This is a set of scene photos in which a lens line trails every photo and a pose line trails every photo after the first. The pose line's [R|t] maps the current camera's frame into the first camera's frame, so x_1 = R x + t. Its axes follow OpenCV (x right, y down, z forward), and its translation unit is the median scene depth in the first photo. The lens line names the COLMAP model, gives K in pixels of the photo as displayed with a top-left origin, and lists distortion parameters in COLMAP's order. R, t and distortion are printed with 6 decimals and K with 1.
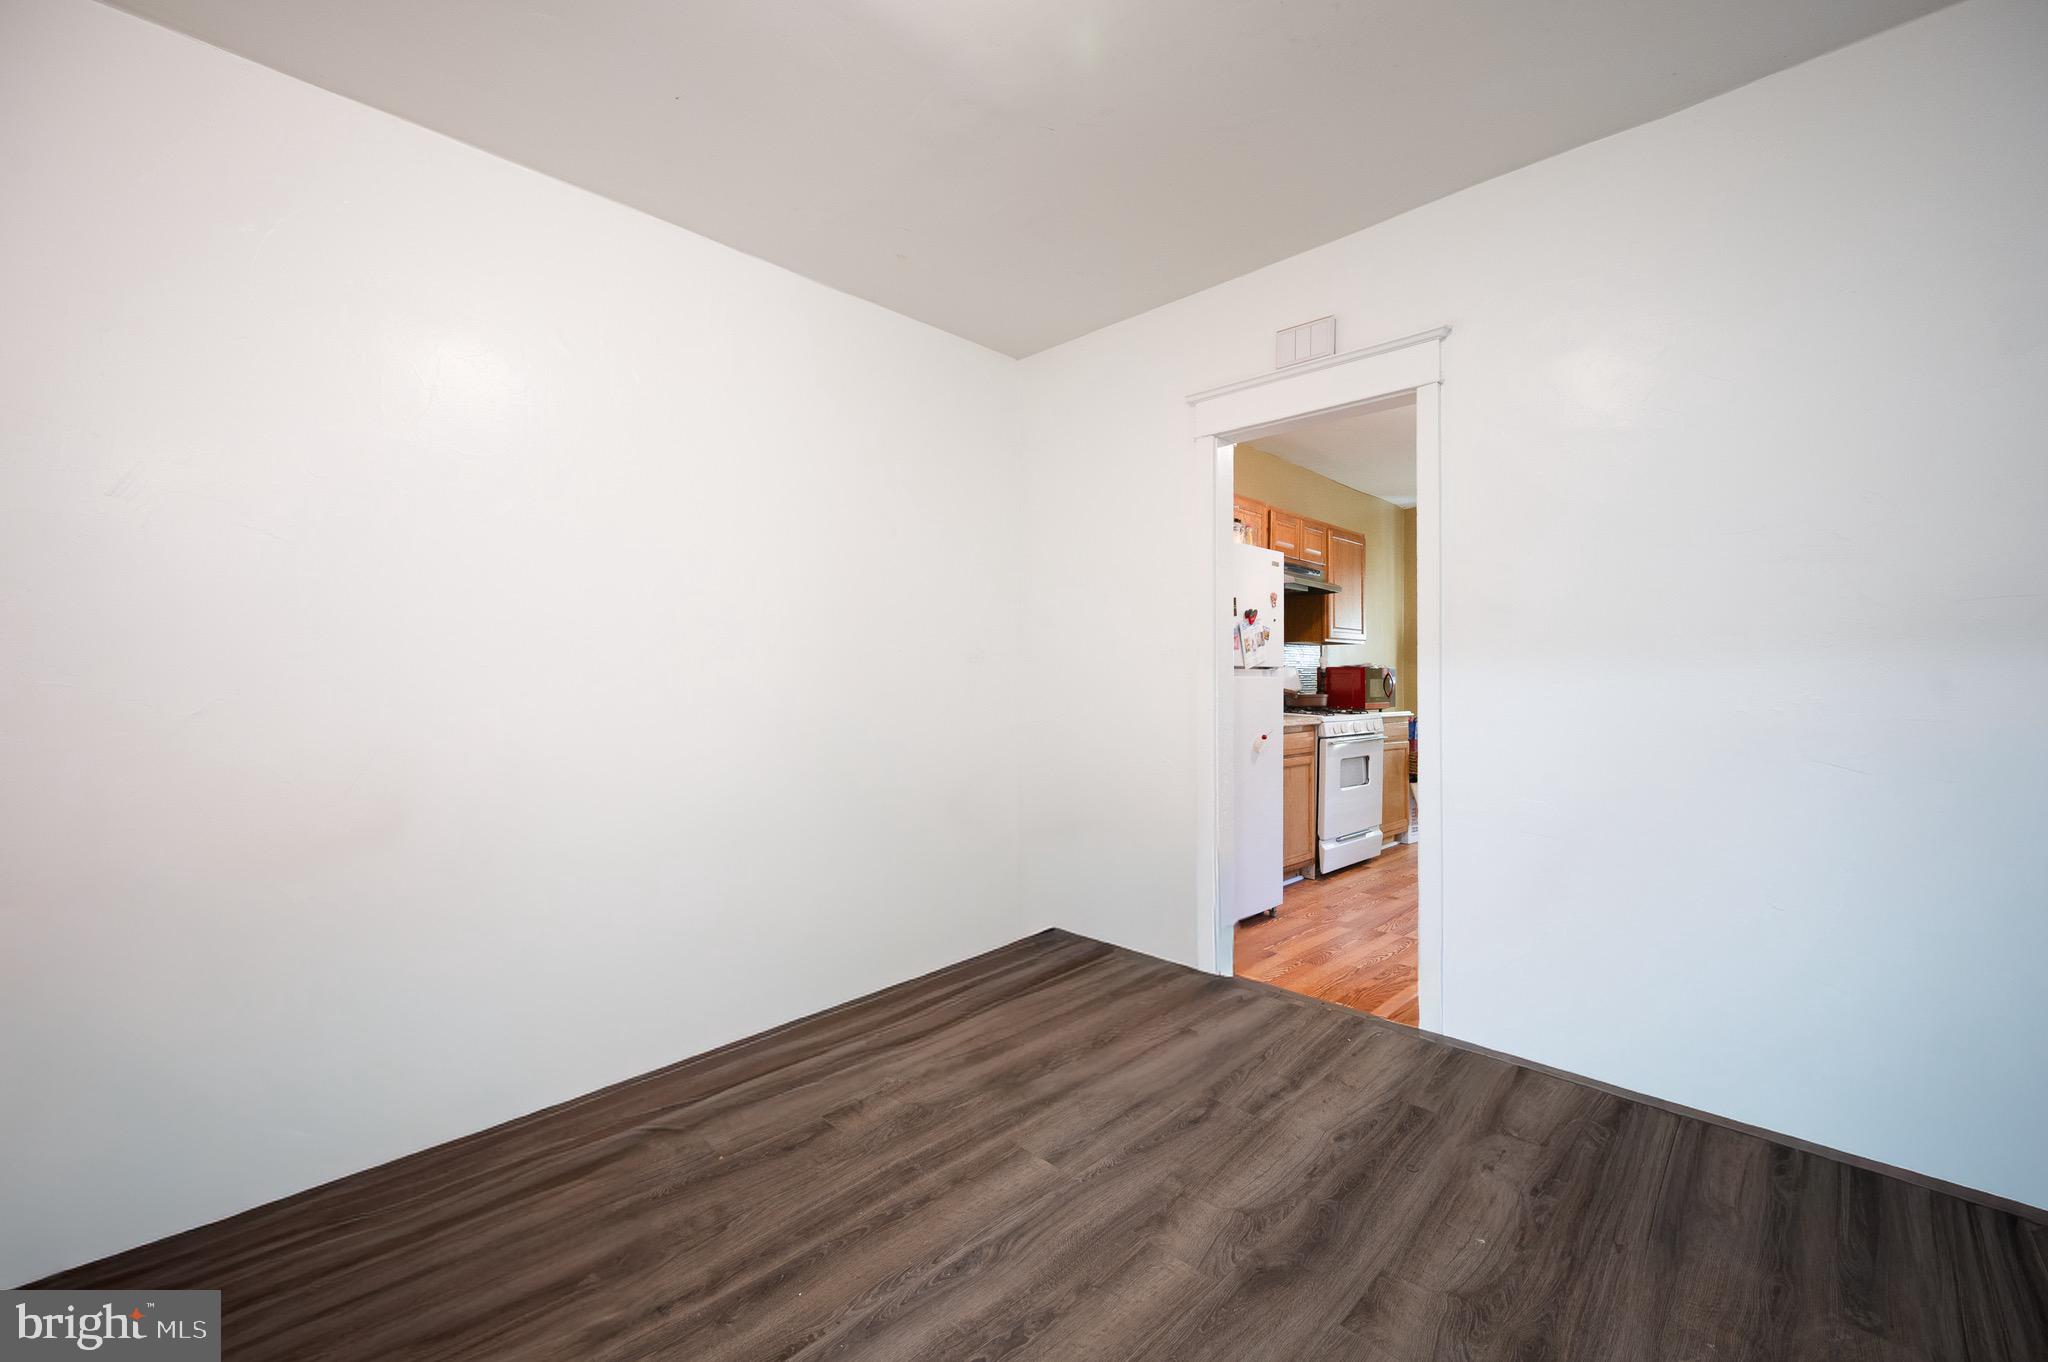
lens RADIAL K [[837.8, 0, 1040.5], [0, 837.8, 673.6], [0, 0, 1]] dist [-0.004494, -0.000372]
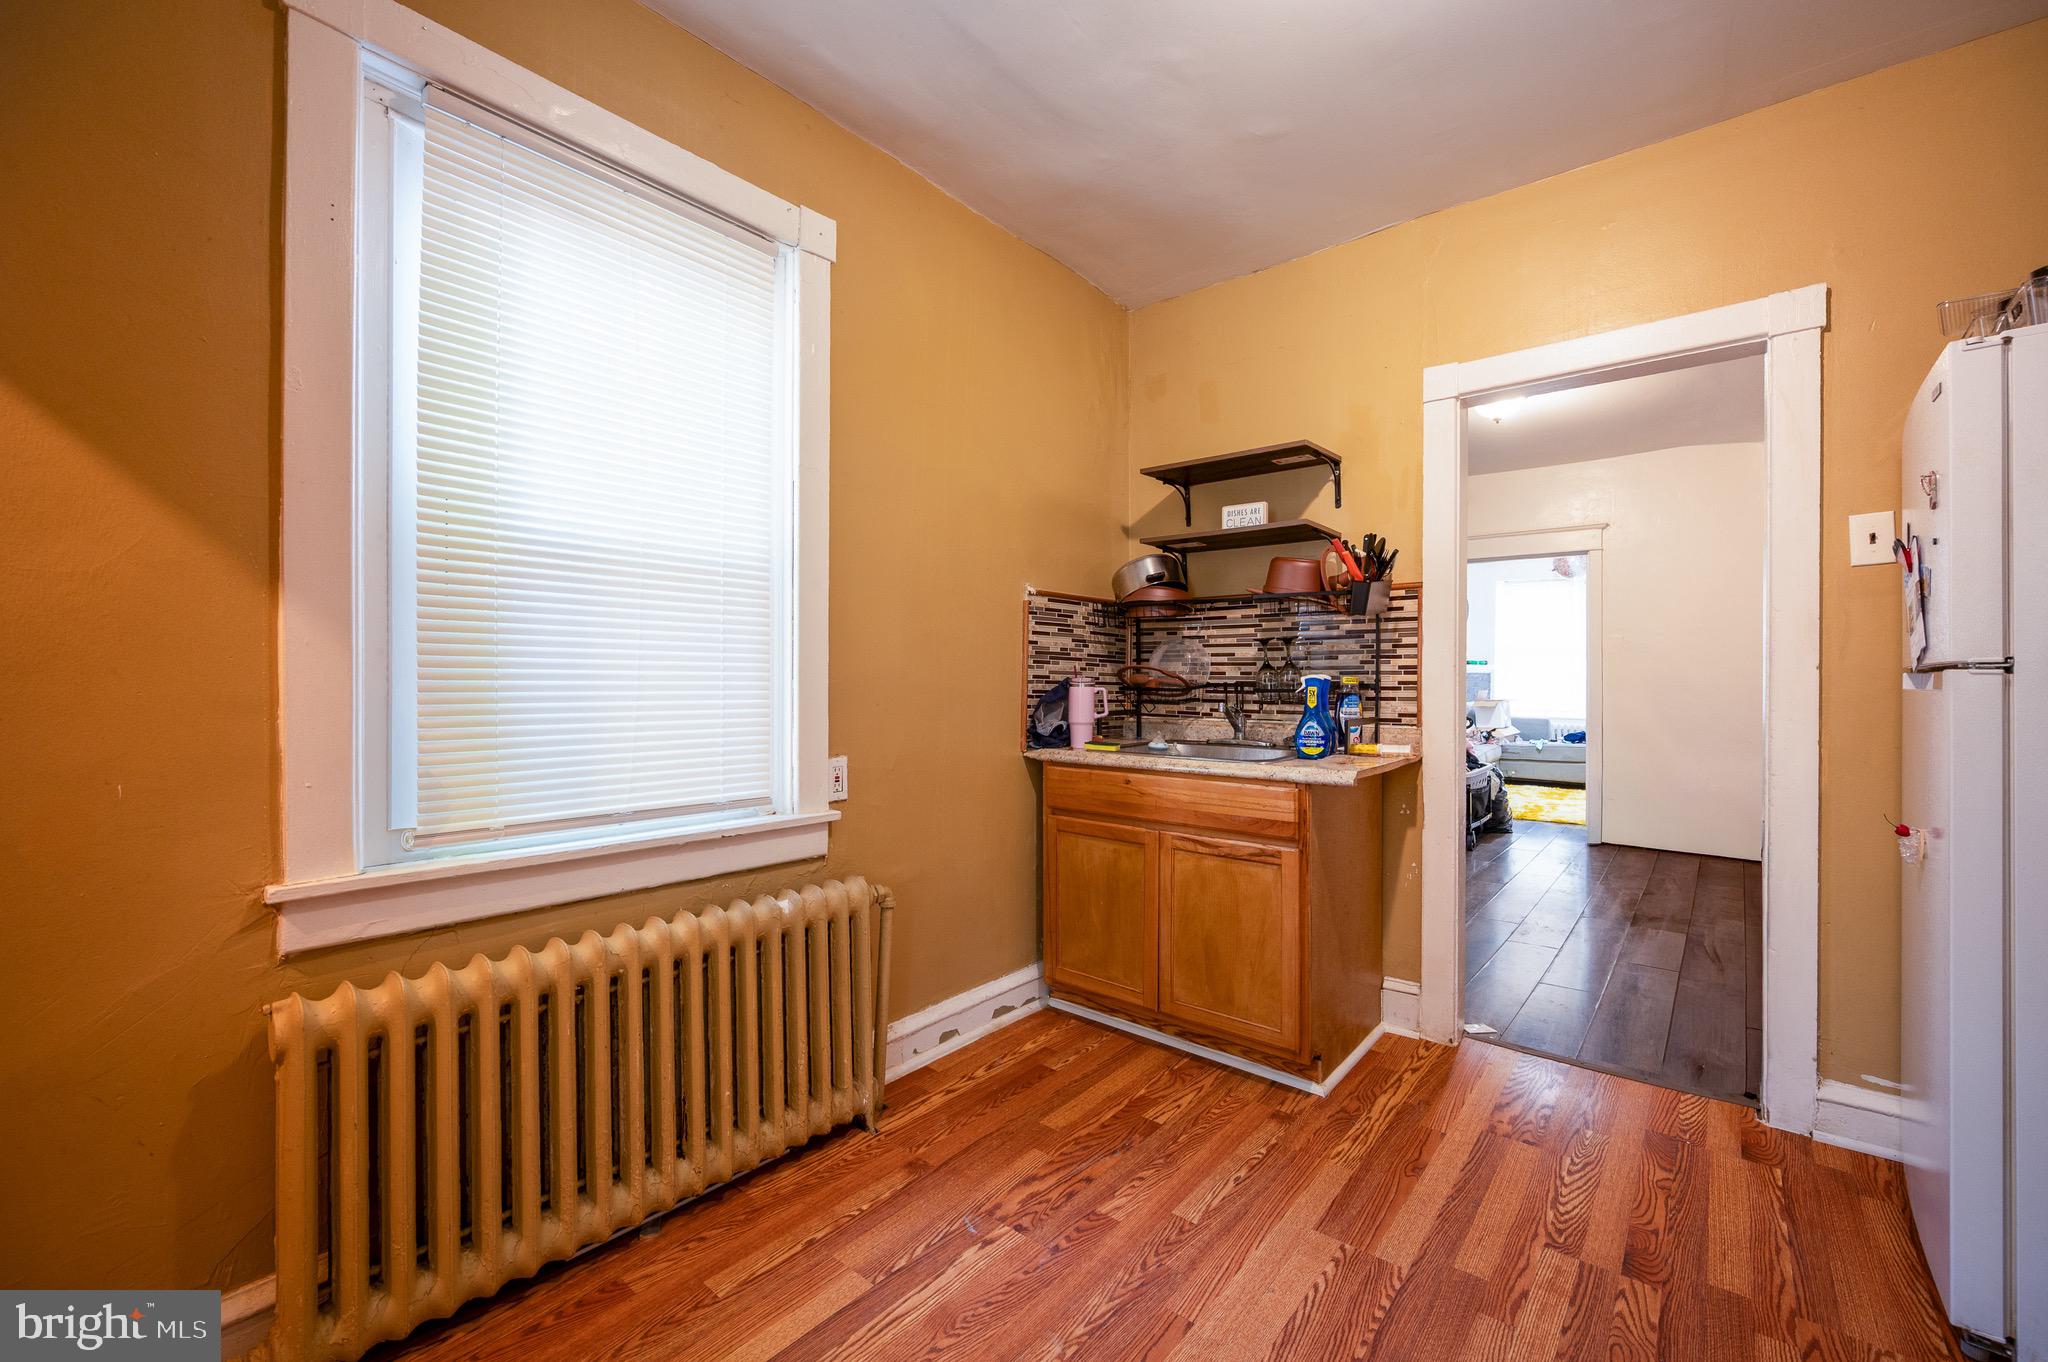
lens RADIAL K [[837.8, 0, 1025.7], [0, 837.8, 682.2], [0, 0, 1]] dist [-0.004494, -0.000372]
pose [[-0.997512, -0.009132, -0.069904, 0.609135], [-0.008750, 0.999945, -0.005757, 0.005331], [0.069953, -0.005131, -0.997537, 1.135475]]
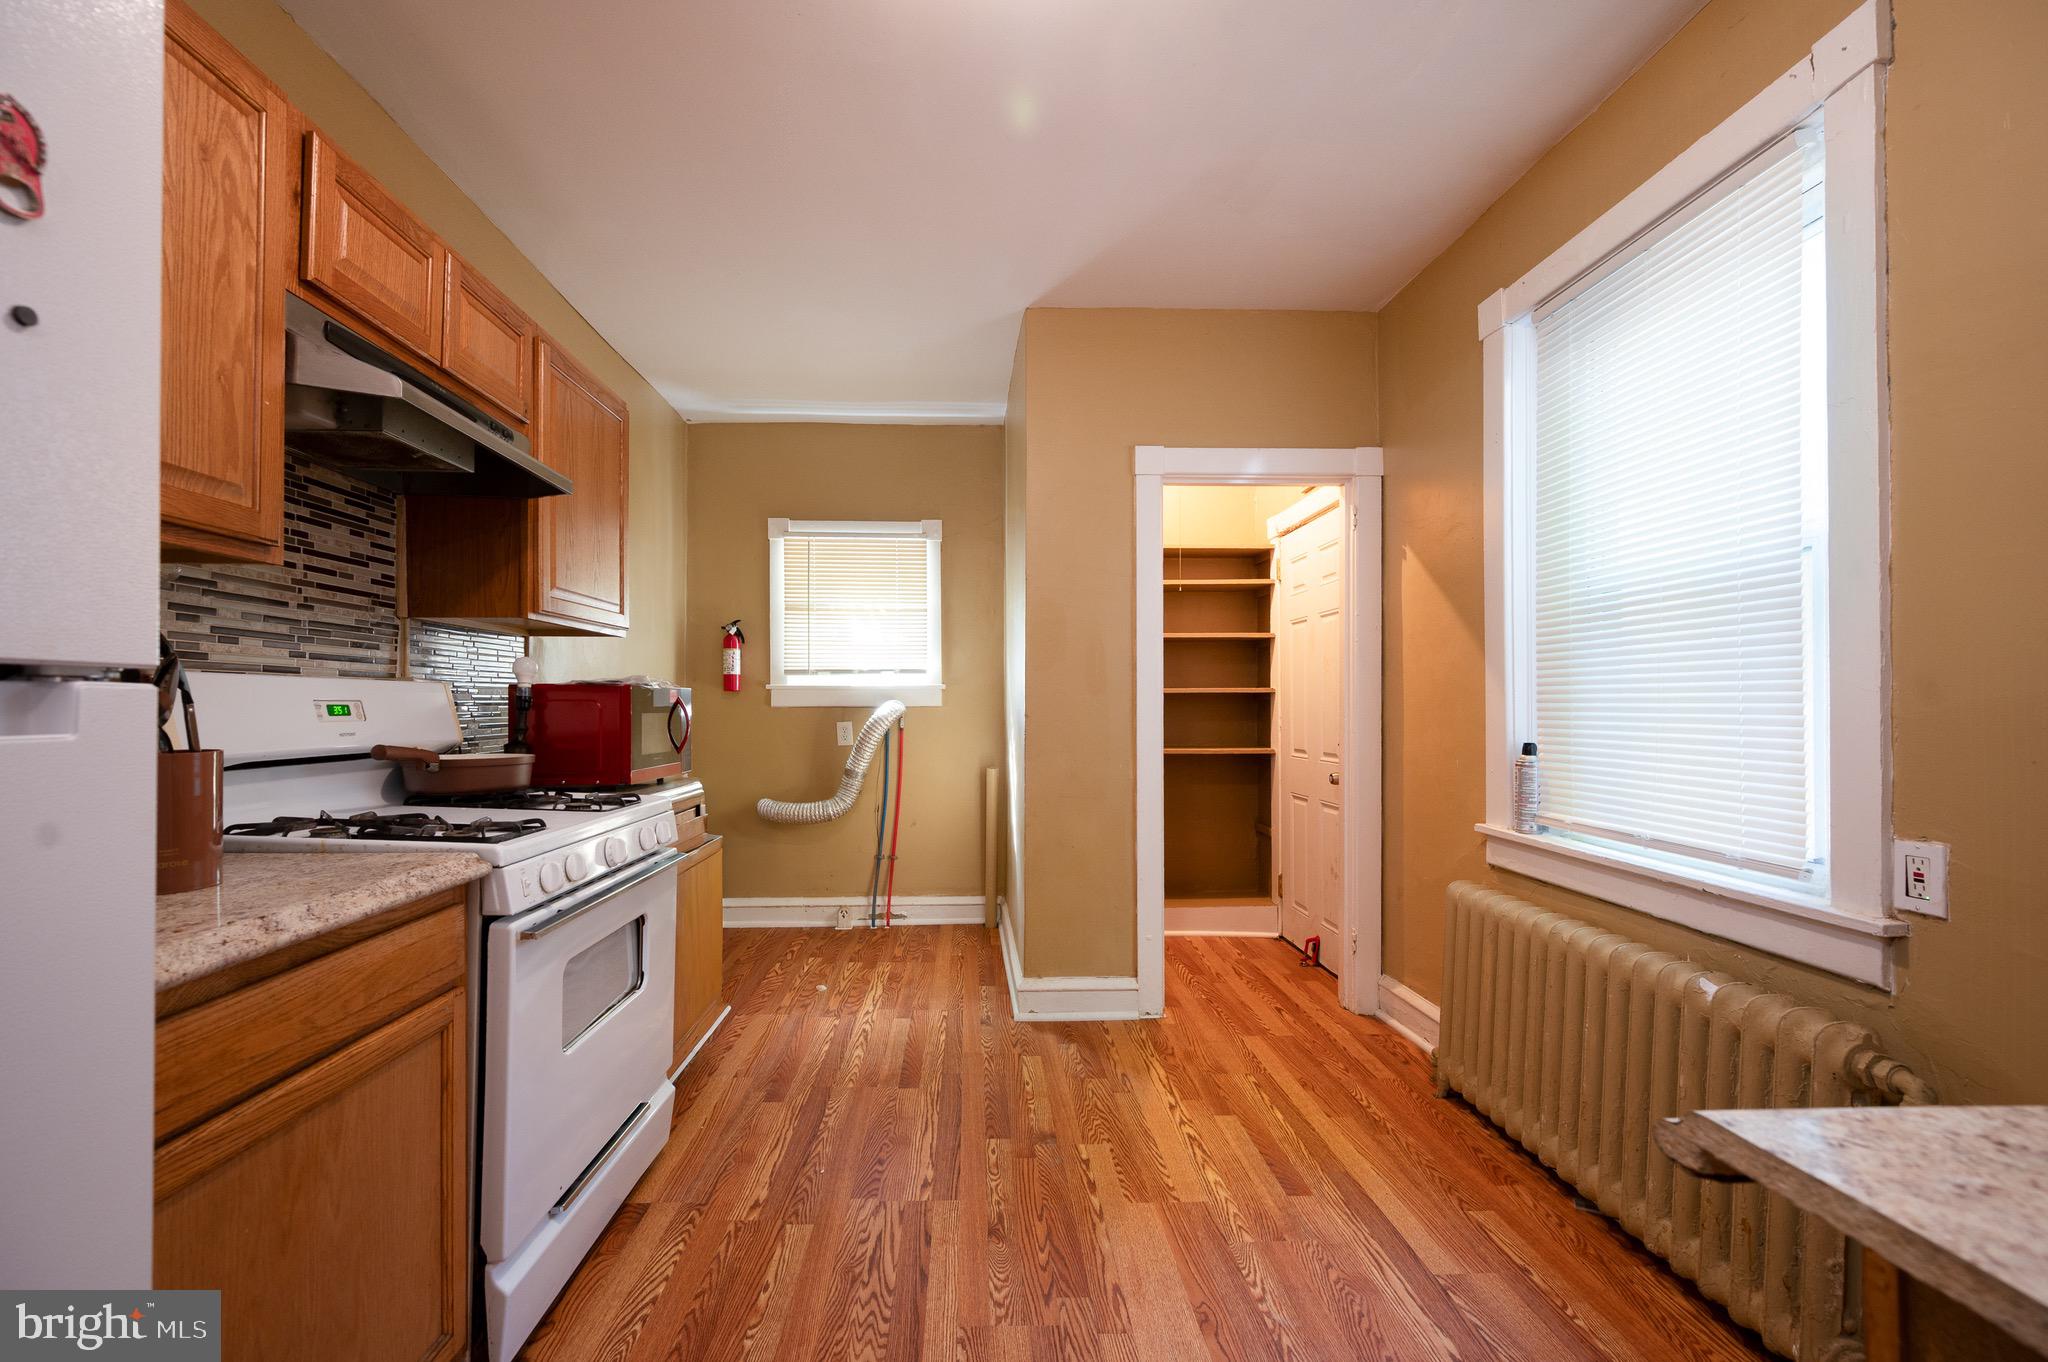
lens RADIAL K [[837.8, 0, 1019.9], [0, 837.8, 693.7], [0, 0, 1]] dist [-0.004494, -0.000372]
pose [[0.672778, 0.006616, 0.739815, 0.241832], [-0.003304, 0.999977, -0.005937, -0.001978], [-0.739837, 0.001550, 0.672785, 0.665465]]
